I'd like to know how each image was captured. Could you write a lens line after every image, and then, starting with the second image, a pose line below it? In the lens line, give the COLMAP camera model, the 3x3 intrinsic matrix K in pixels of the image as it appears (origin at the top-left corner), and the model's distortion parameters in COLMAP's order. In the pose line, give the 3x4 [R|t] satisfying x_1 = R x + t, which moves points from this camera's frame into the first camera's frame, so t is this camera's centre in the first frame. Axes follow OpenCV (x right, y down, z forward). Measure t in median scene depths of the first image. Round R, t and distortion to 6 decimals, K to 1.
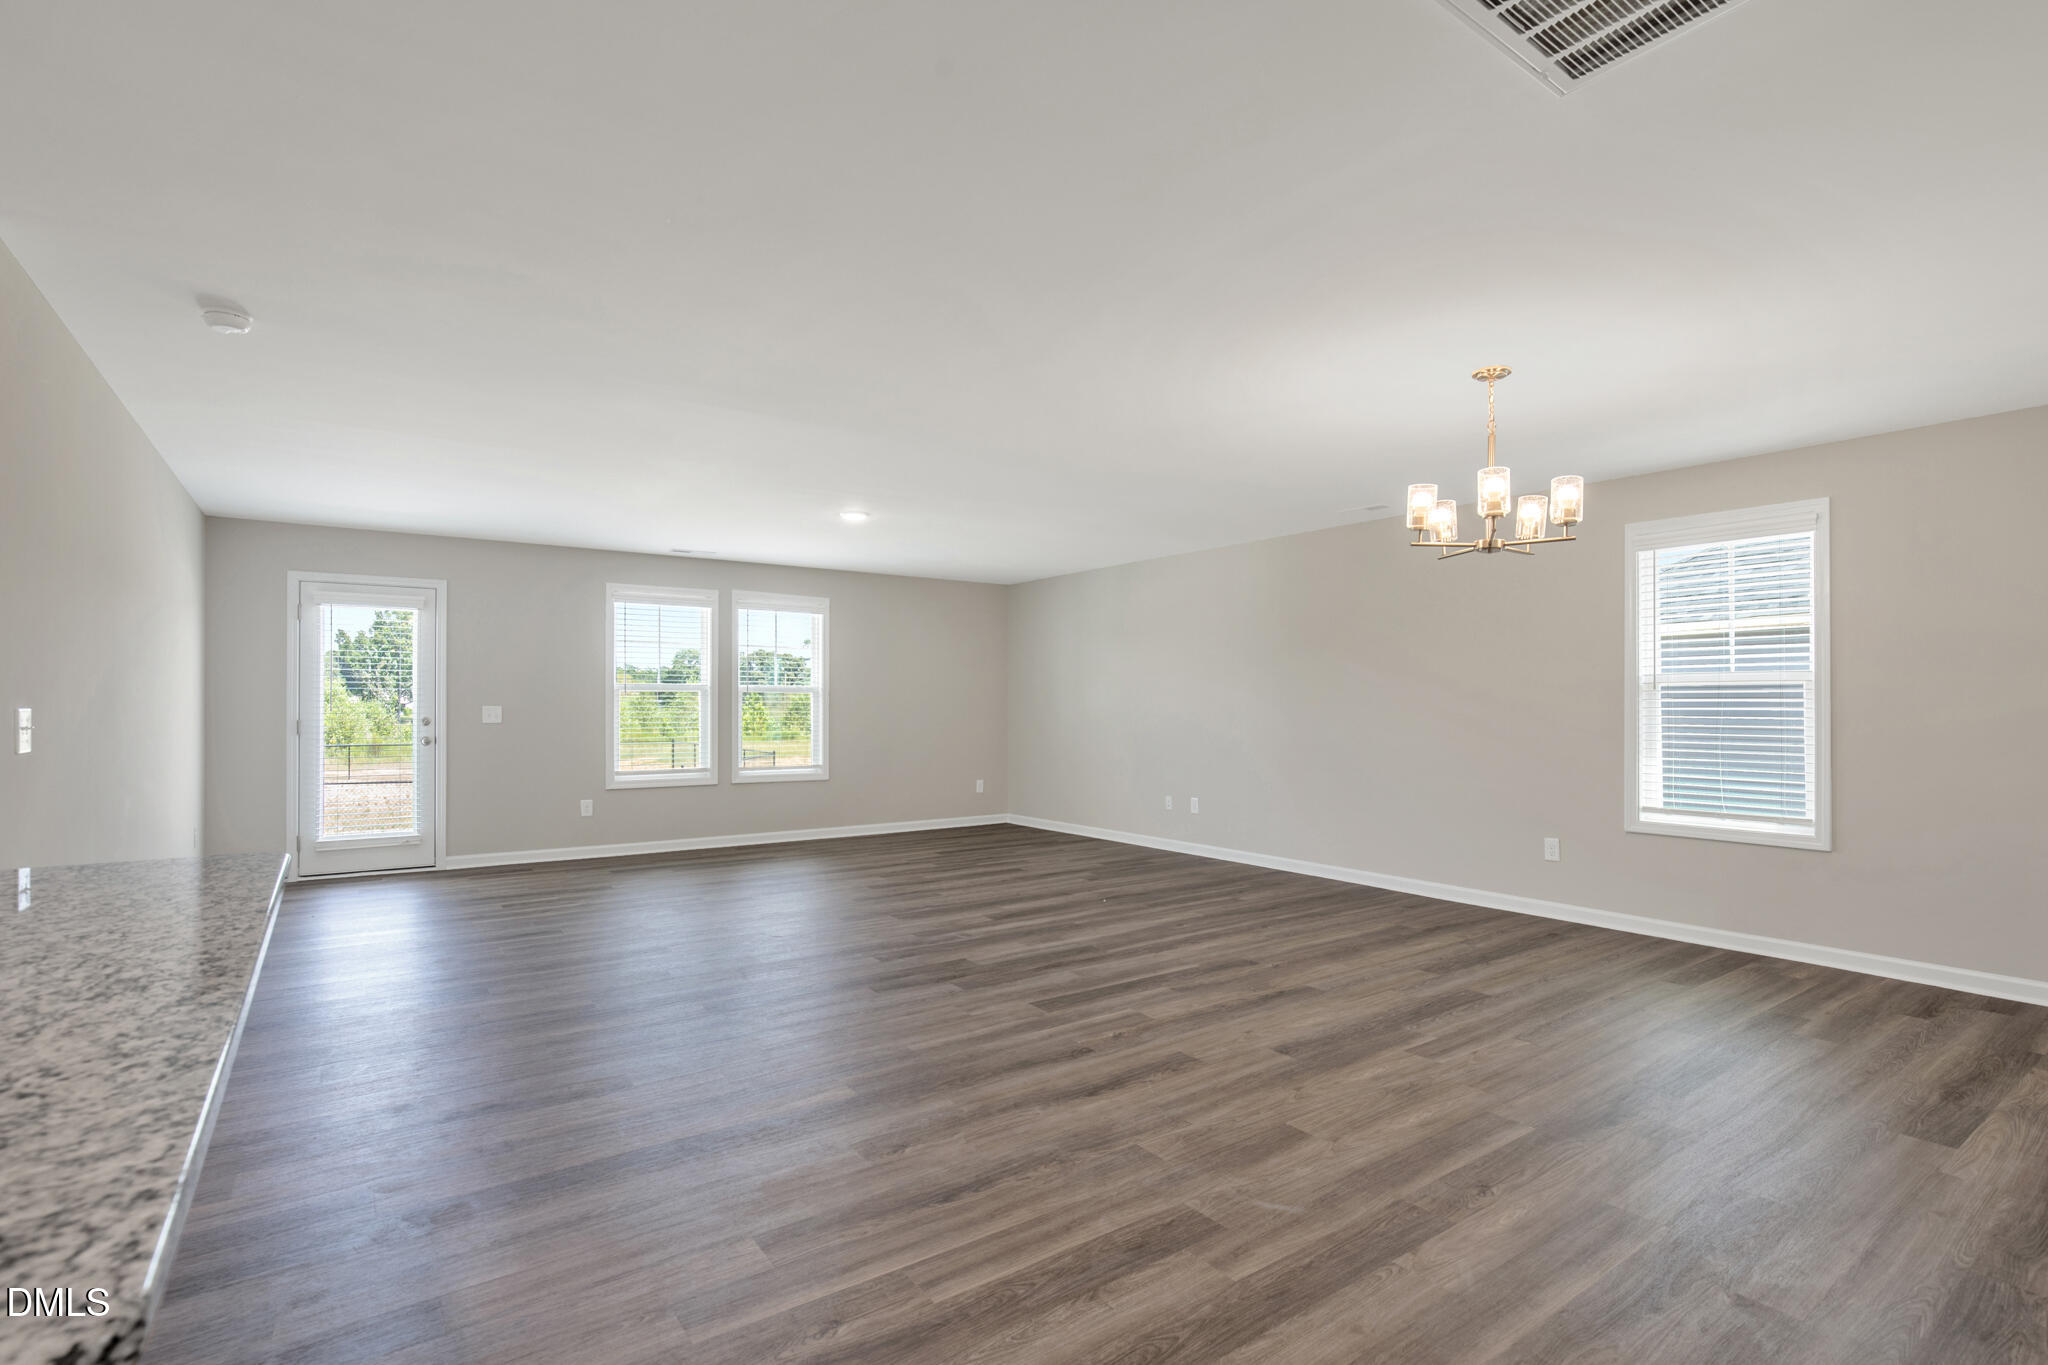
lens RADIAL K [[970.3, 0, 1031.7], [0, 970.3, 696.9], [0, 0, 1]] dist [-0.012607, 0.004918]
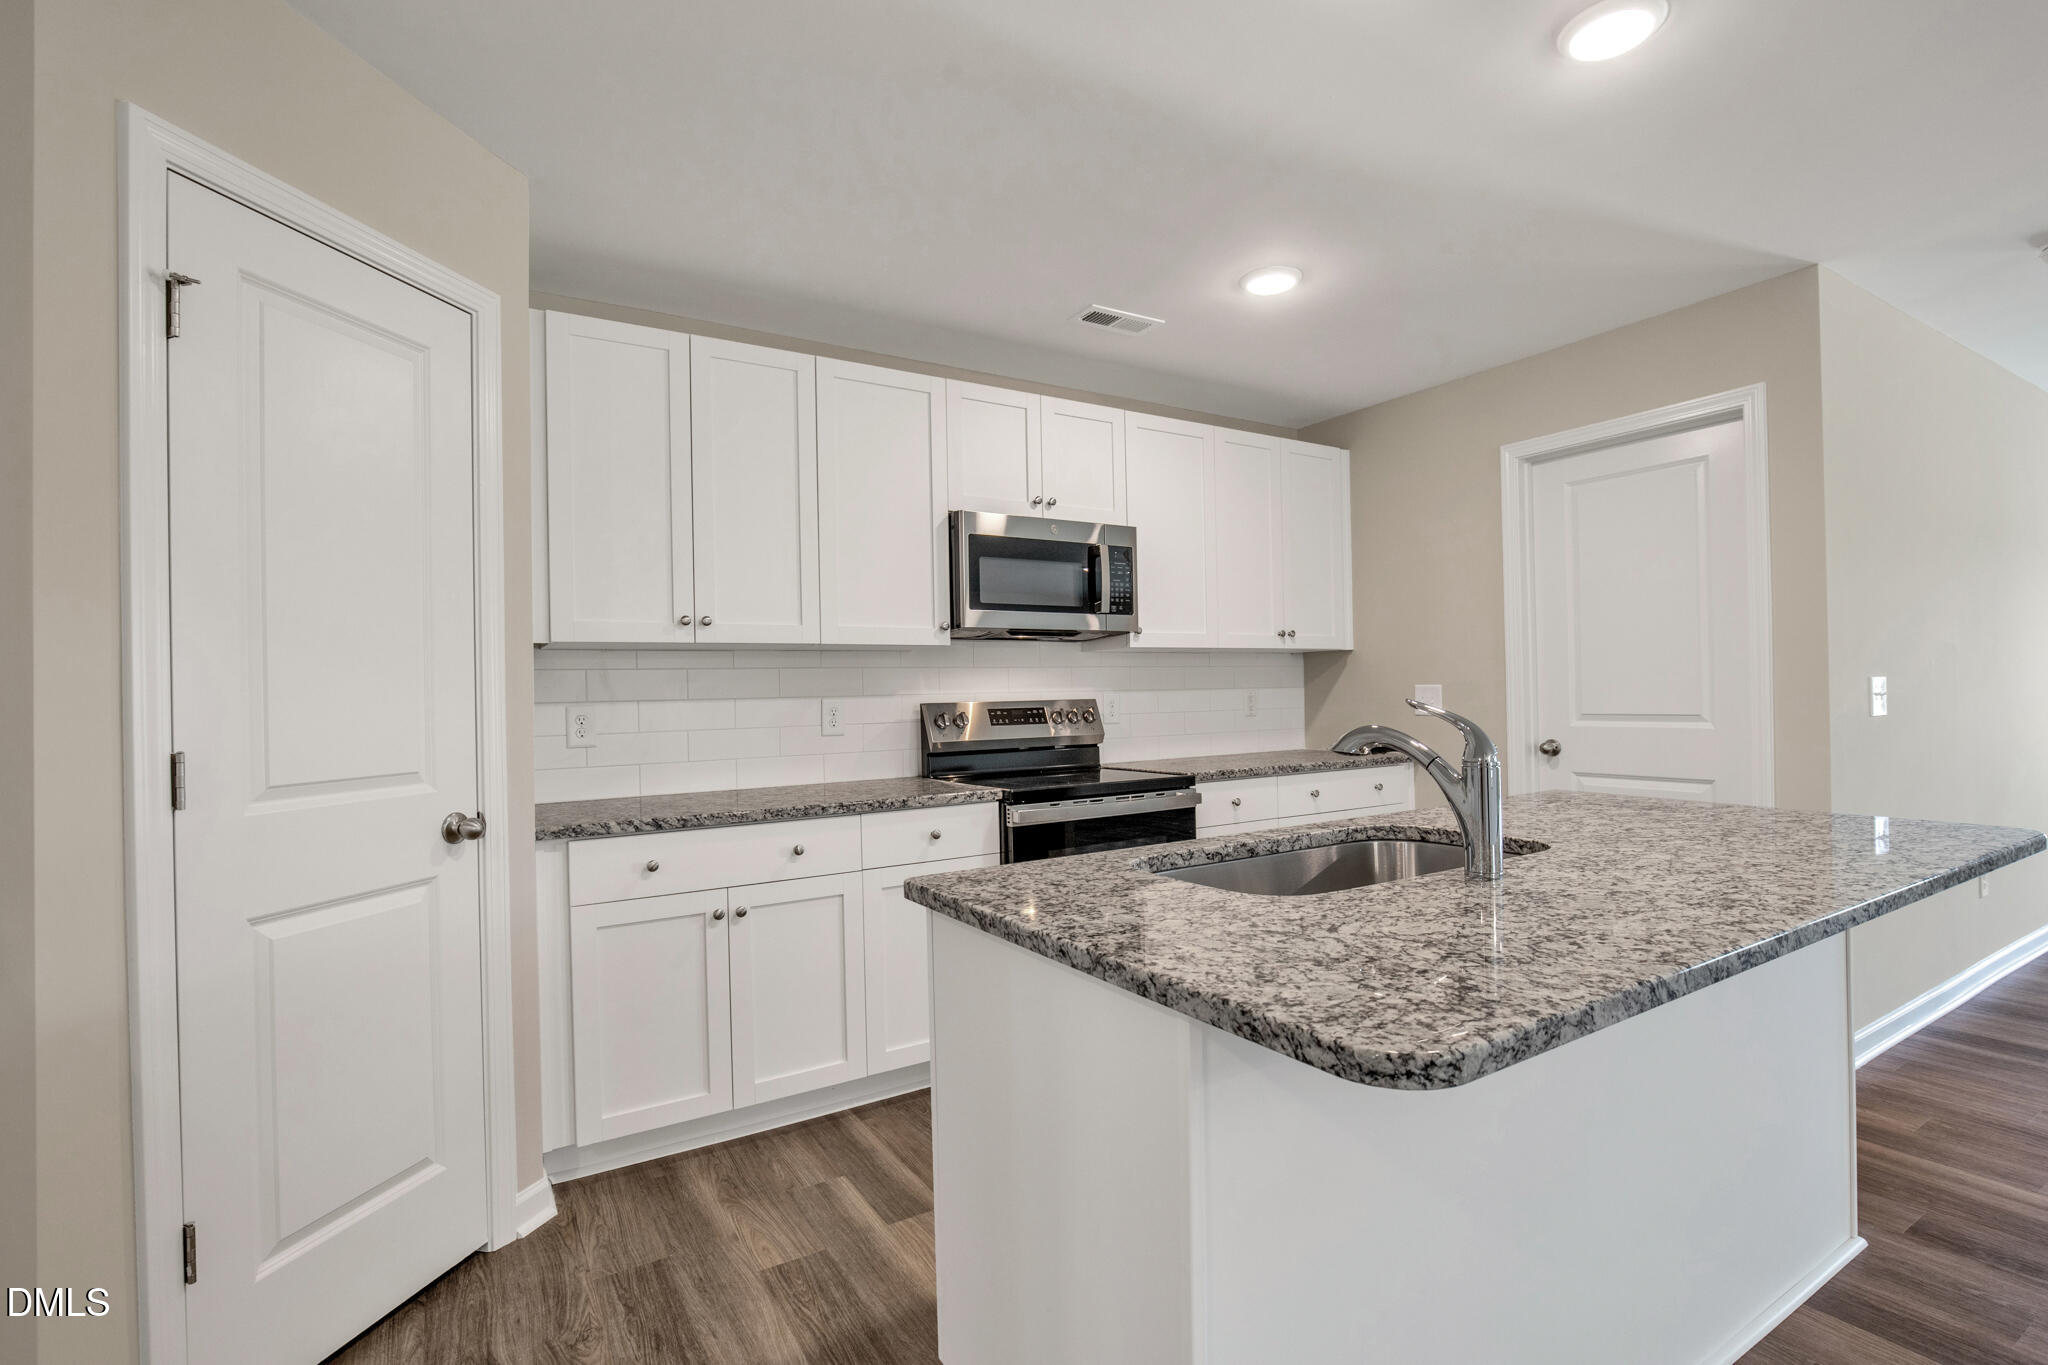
lens RADIAL K [[970.3, 0, 1035.6], [0, 970.3, 686.6], [0, 0, 1]] dist [-0.012607, 0.004918]
pose [[-0.064240, -0.003281, -0.997929, 0.512065], [0.028974, 0.999567, -0.005152, 0.003978], [0.997514, -0.029245, -0.064117, 0.297510]]
